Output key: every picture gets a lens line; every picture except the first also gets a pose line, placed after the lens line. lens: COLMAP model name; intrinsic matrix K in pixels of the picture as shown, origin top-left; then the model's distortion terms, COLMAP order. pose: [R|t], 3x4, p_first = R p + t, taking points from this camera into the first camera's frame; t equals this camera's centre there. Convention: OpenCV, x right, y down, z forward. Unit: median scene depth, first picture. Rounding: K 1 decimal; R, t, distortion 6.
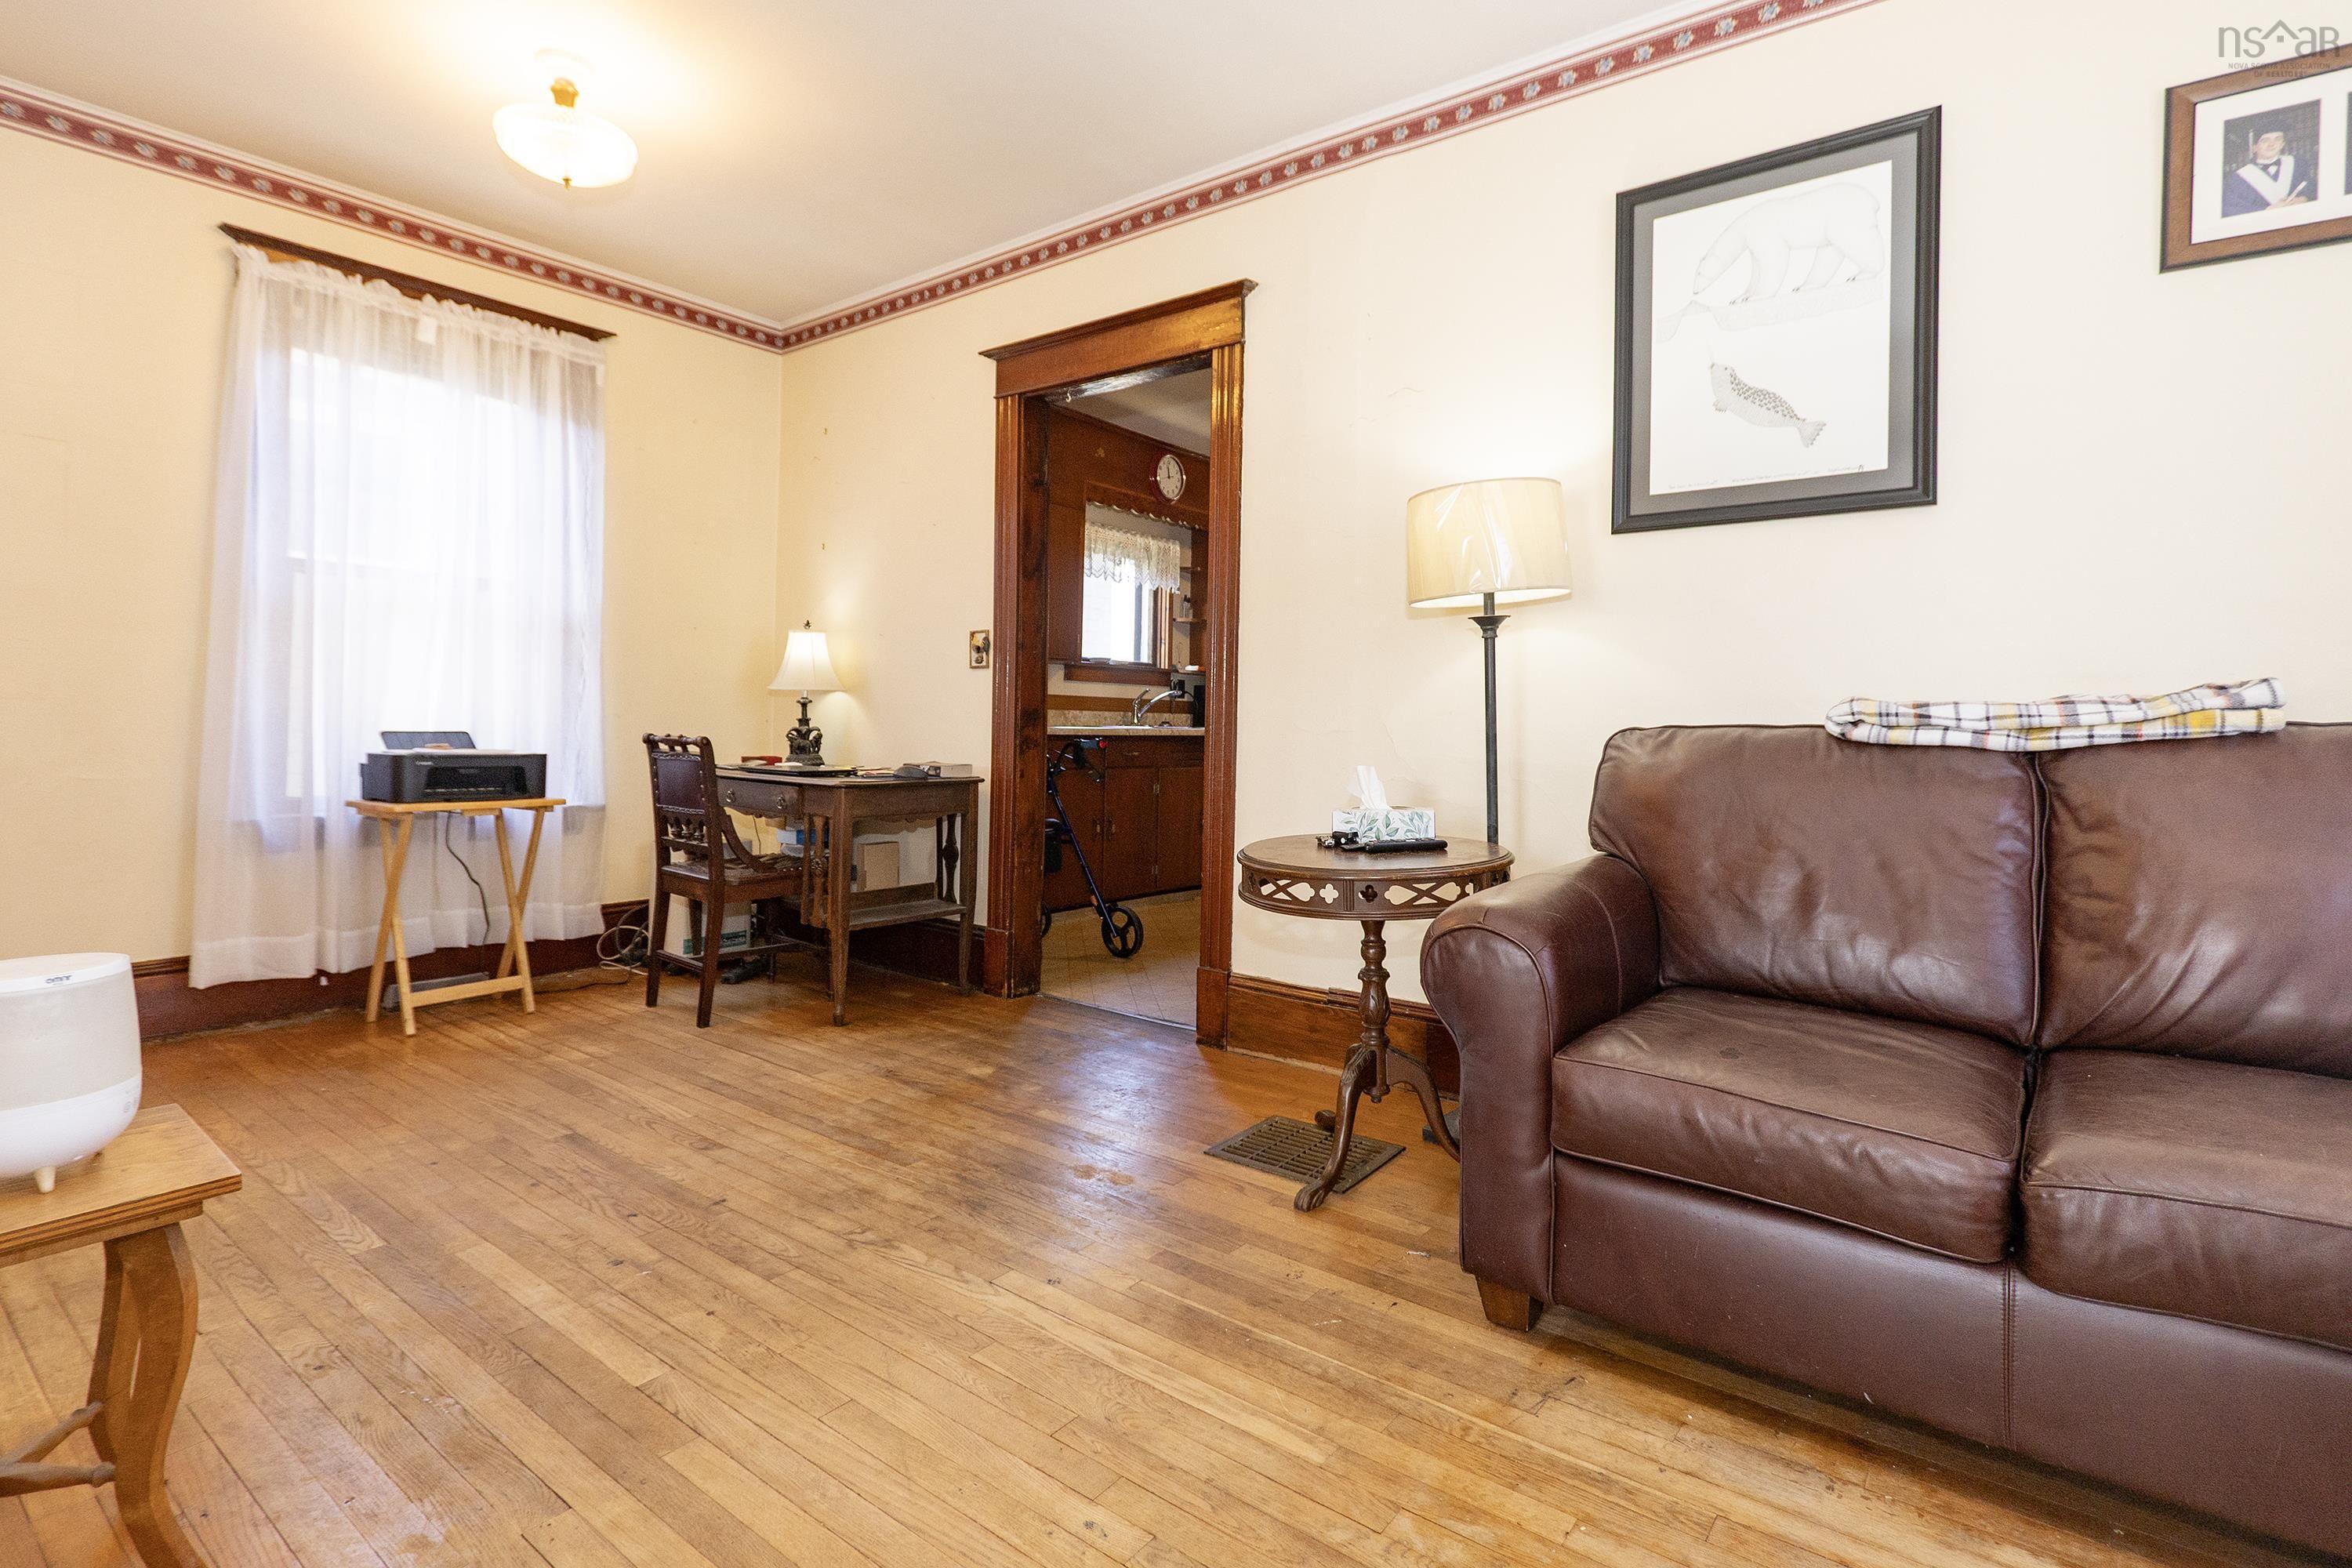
lens RADIAL K [[1121.4, 0, 1178.9], [0, 1121.4, 730.2], [0, 0, 1]] dist [-0.000927, -0.000633]
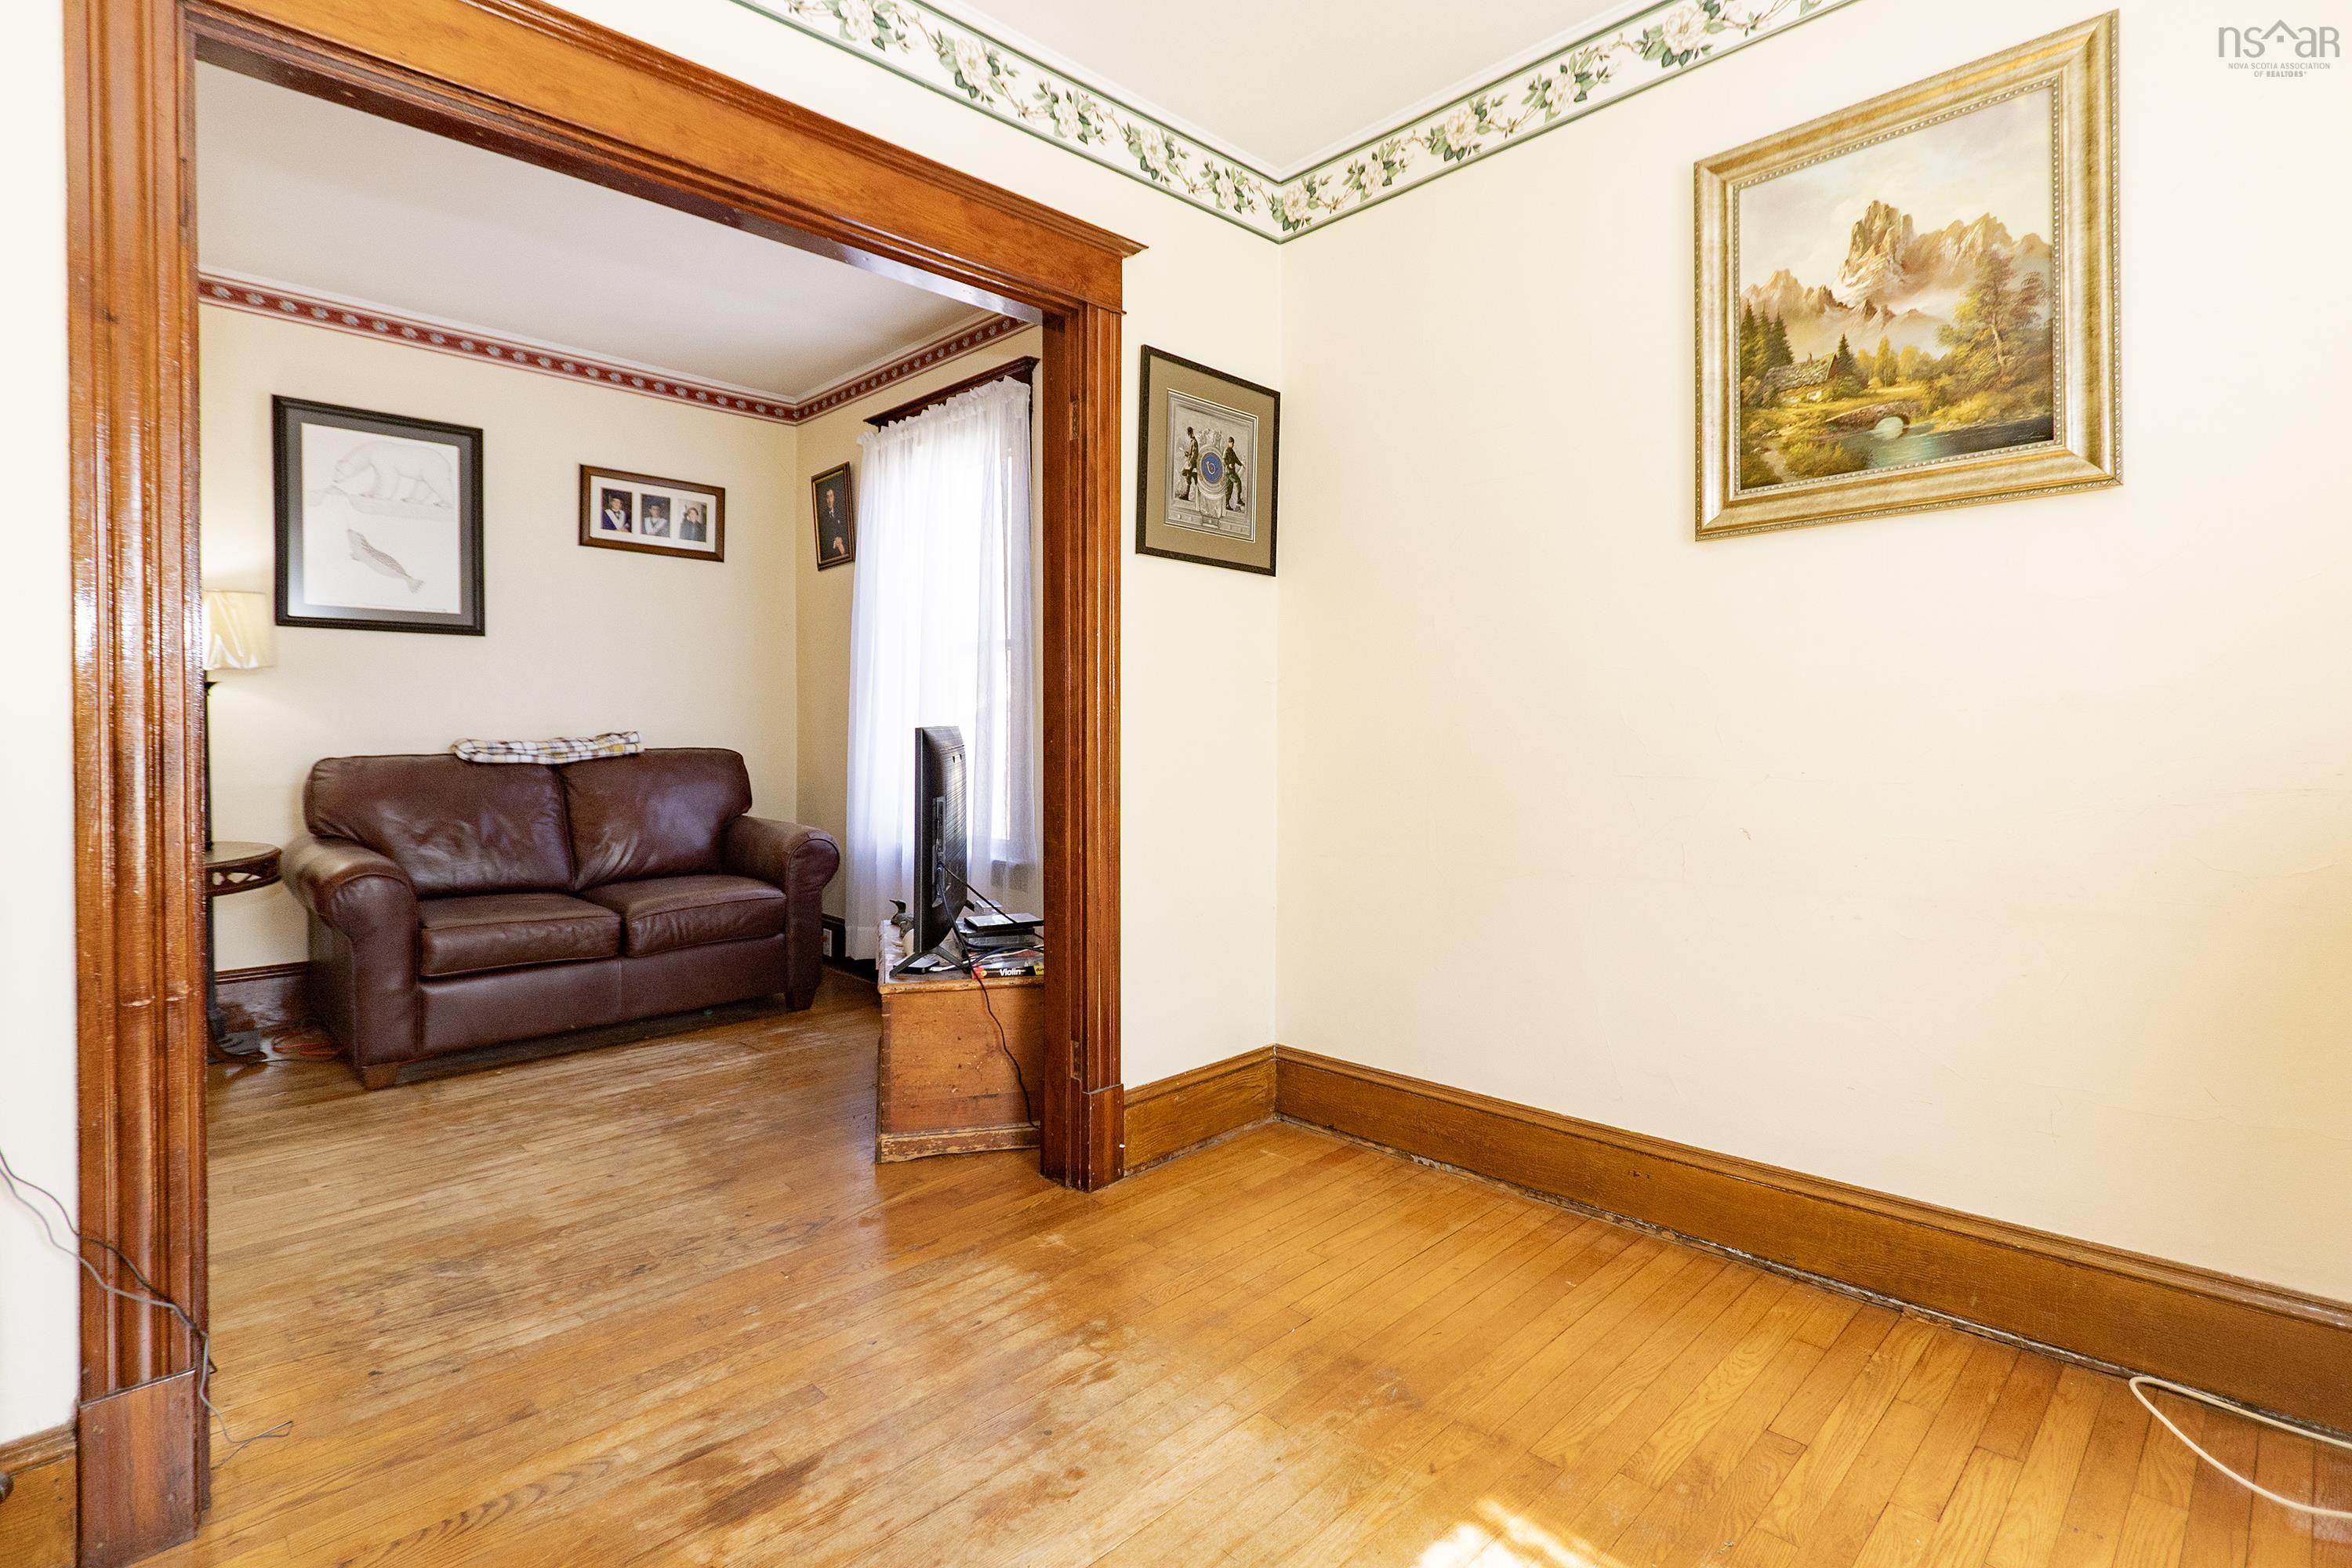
lens RADIAL K [[1112.1, 0, 1185.3], [0, 1112.1, 746.2], [0, 0, 1]] dist [0.003586, 0.001415]
pose [[0.133287, -0.031678, 0.990571, -1.213399], [0.003529, 0.999498, 0.031489, -0.078490], [-0.991071, -0.000701, 0.133332, -0.509329]]
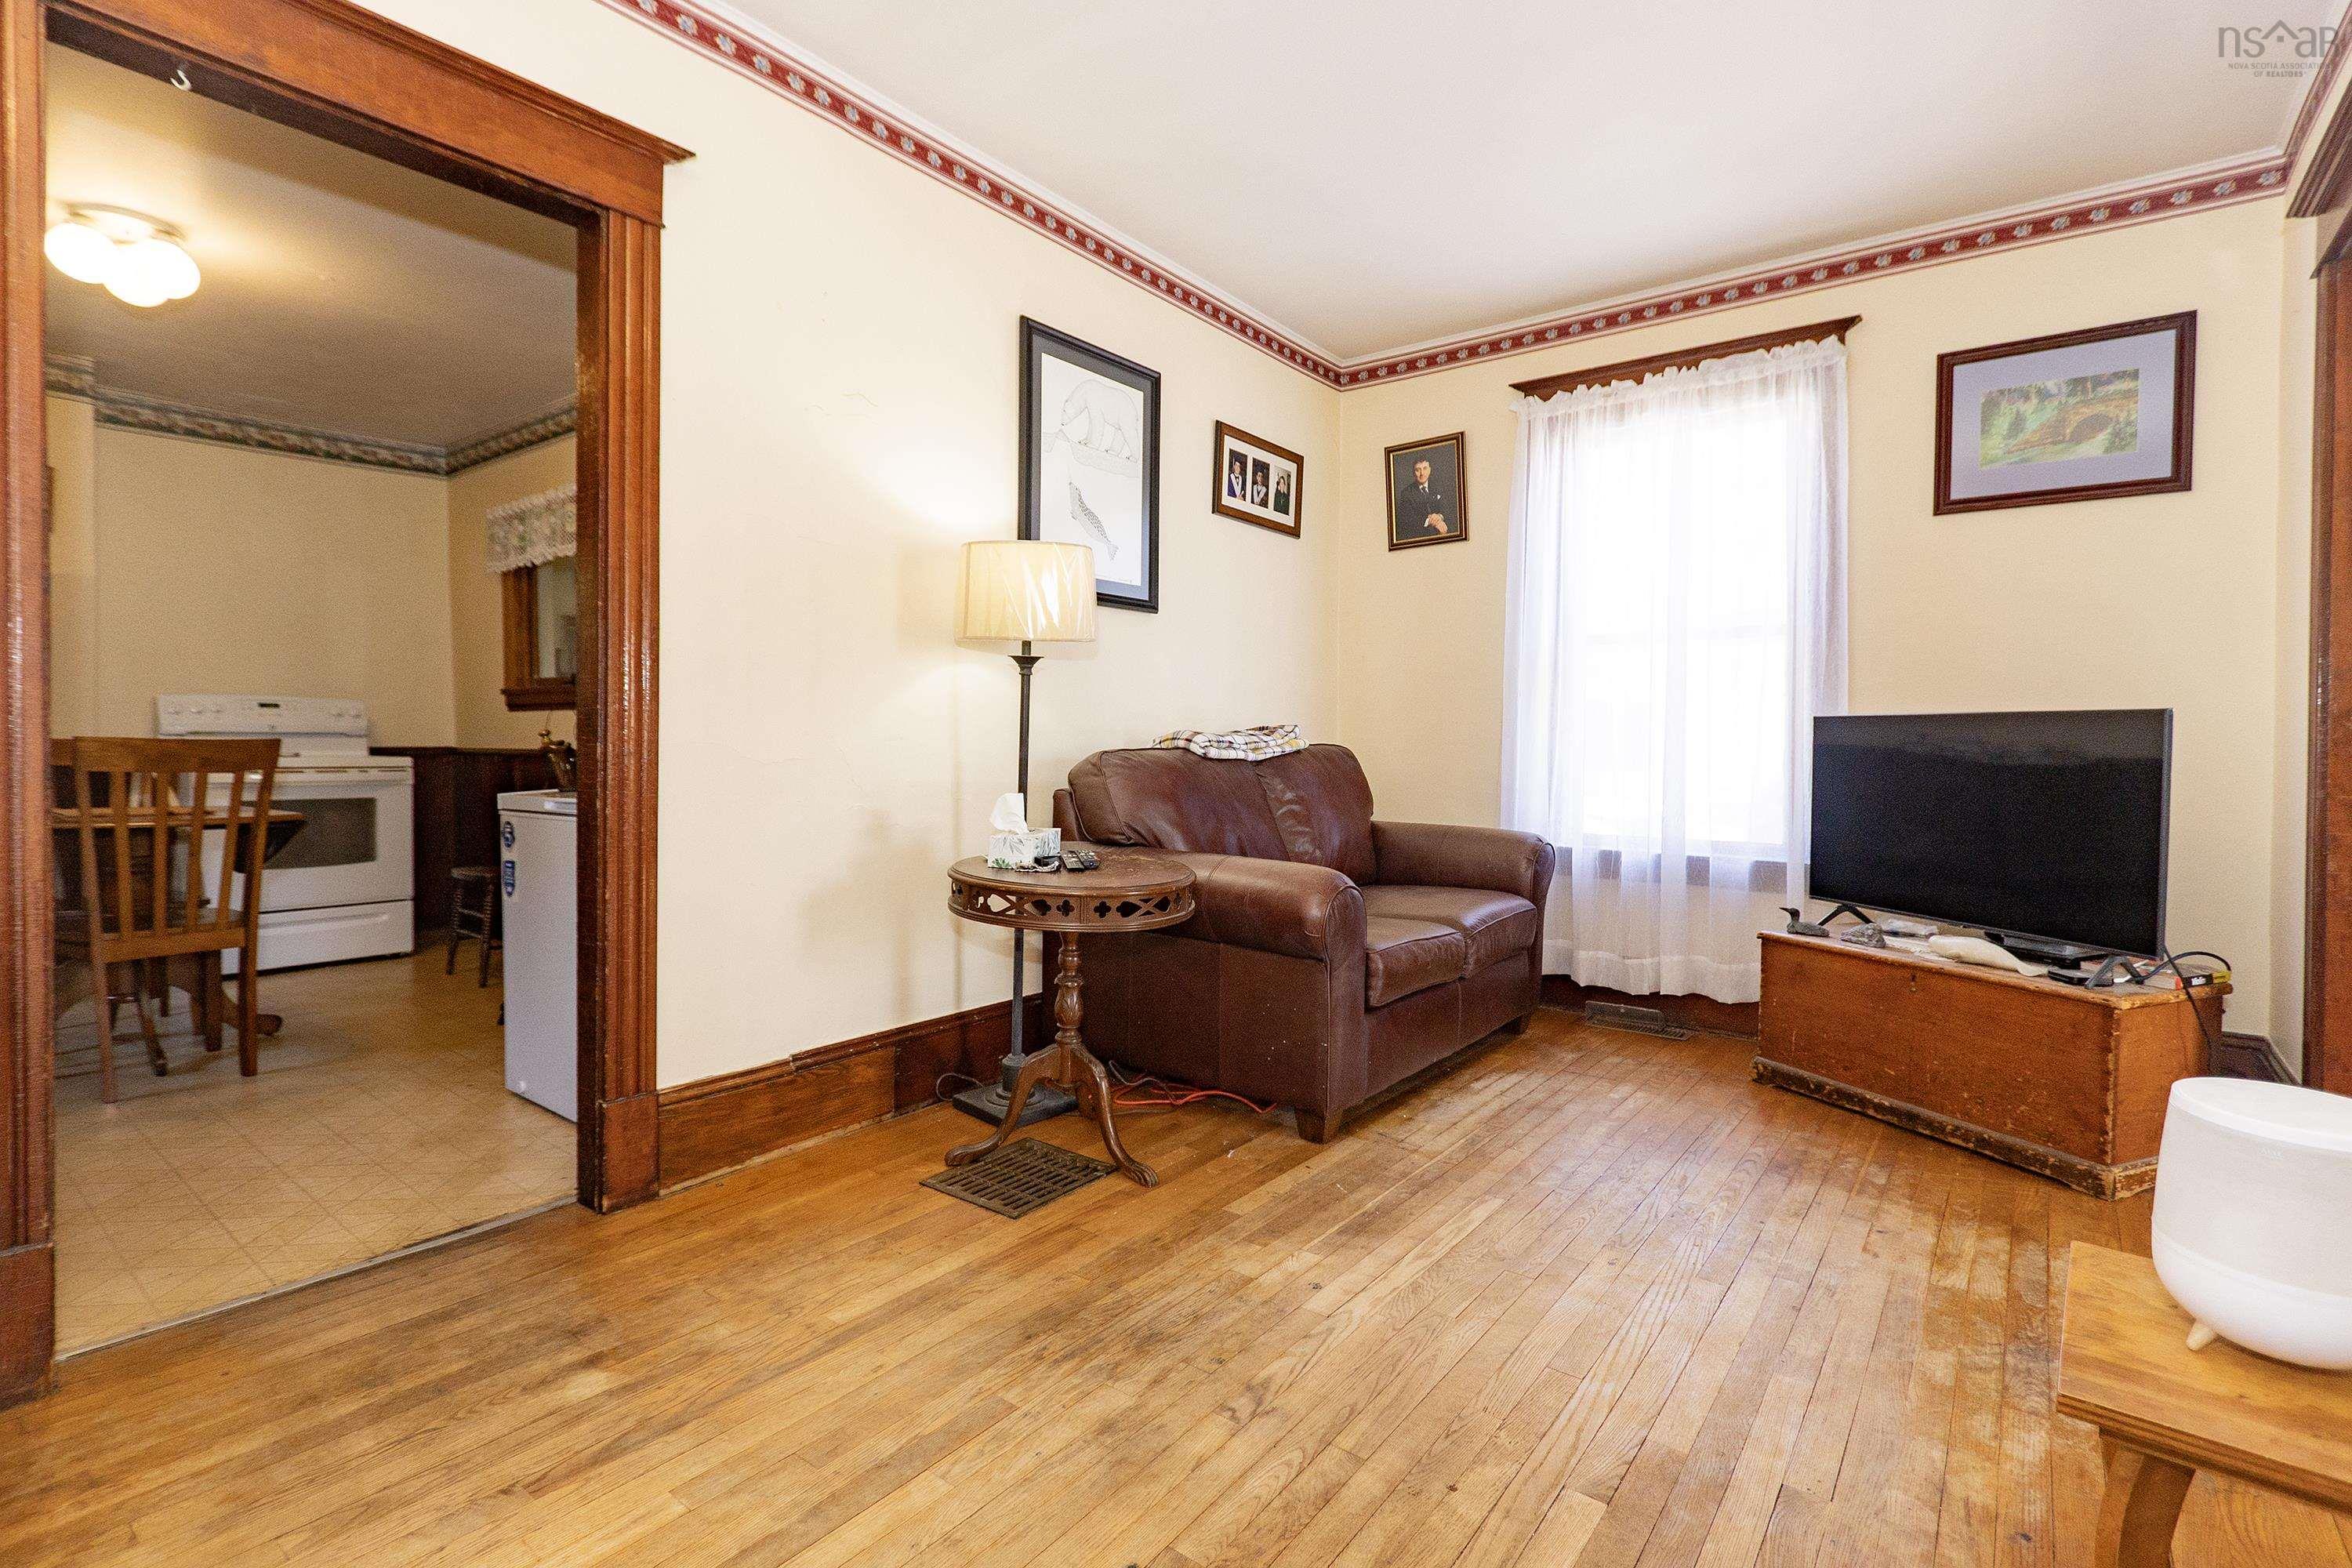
lens RADIAL K [[1109.2, 0, 1161.7], [0, 1109.2, 771.1], [0, 0, 1]] dist [-0.000908, -0.000194]
pose [[0.008483, -0.041254, 0.999113, -1.119258], [-0.001886, 0.999146, 0.041271, -0.040132], [-0.999962, -0.002234, 0.008398, 1.111665]]
